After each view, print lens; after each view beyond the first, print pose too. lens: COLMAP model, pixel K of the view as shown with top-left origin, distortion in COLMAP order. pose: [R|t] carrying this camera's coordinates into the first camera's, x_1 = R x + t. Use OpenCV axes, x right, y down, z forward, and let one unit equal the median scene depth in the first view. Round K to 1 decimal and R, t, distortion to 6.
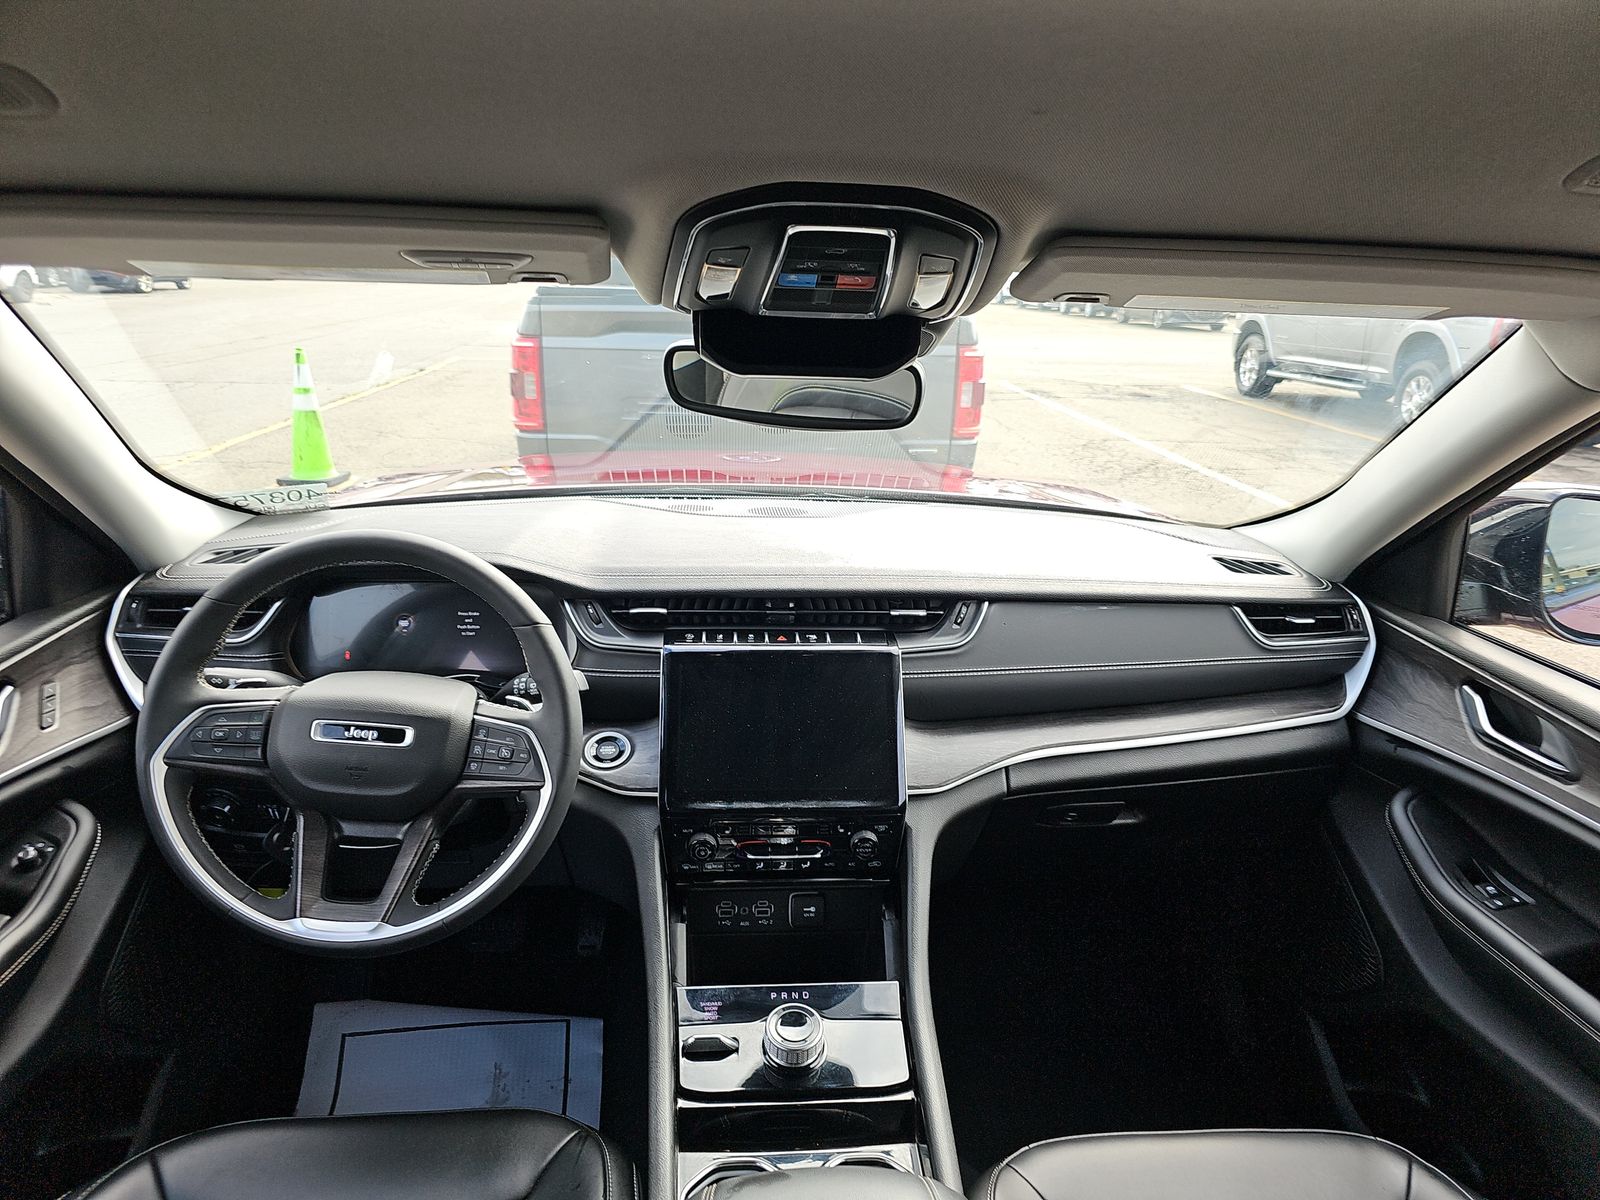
lens RADIAL K [[1070.2, 0, 830.7], [0, 1070.2, 625.1], [0, 0, 1]] dist [0.002357, 0.001040]
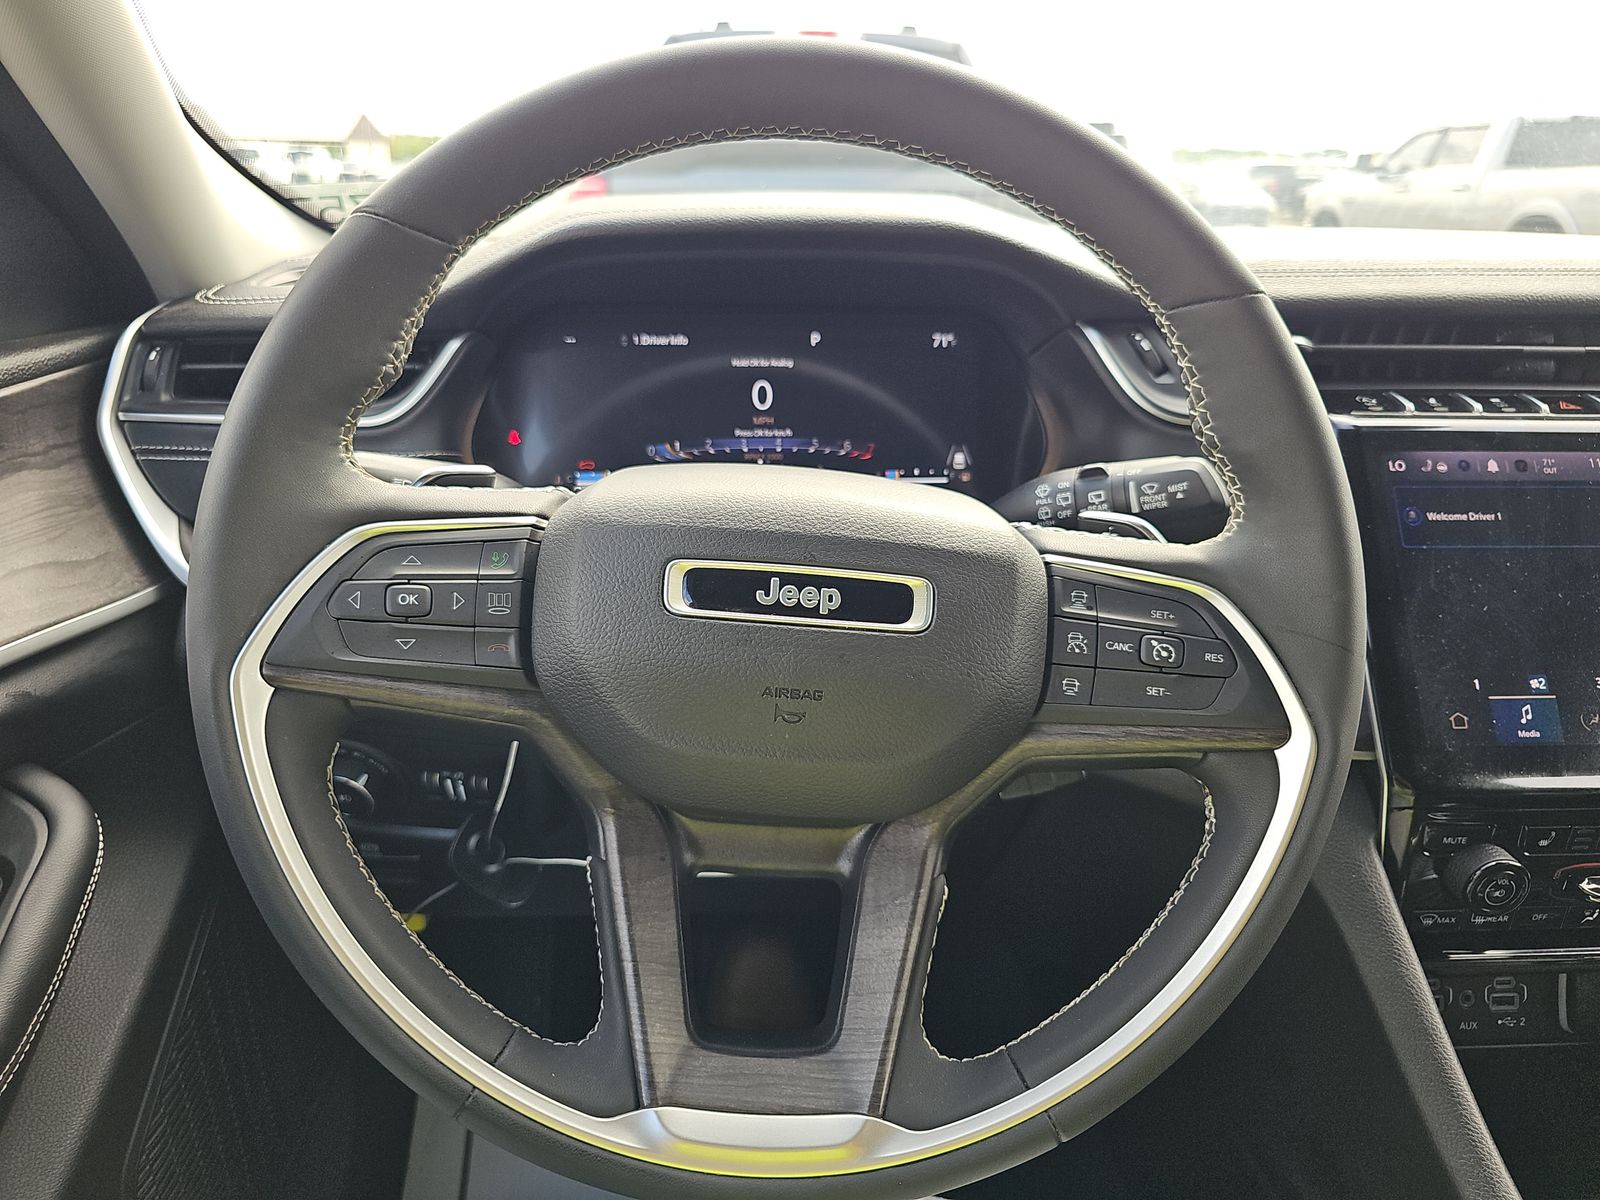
lens RADIAL K [[1070.2, 0, 783.2], [0, 1070.2, 621.2], [0, 0, 1]] dist [0.002357, 0.001040]
pose [[0.999362, -0.005304, -0.035308, -0.413245], [0.007412, 0.998180, 0.059852, 0.084577], [0.034926, -0.060076, 0.997583, 0.616022]]
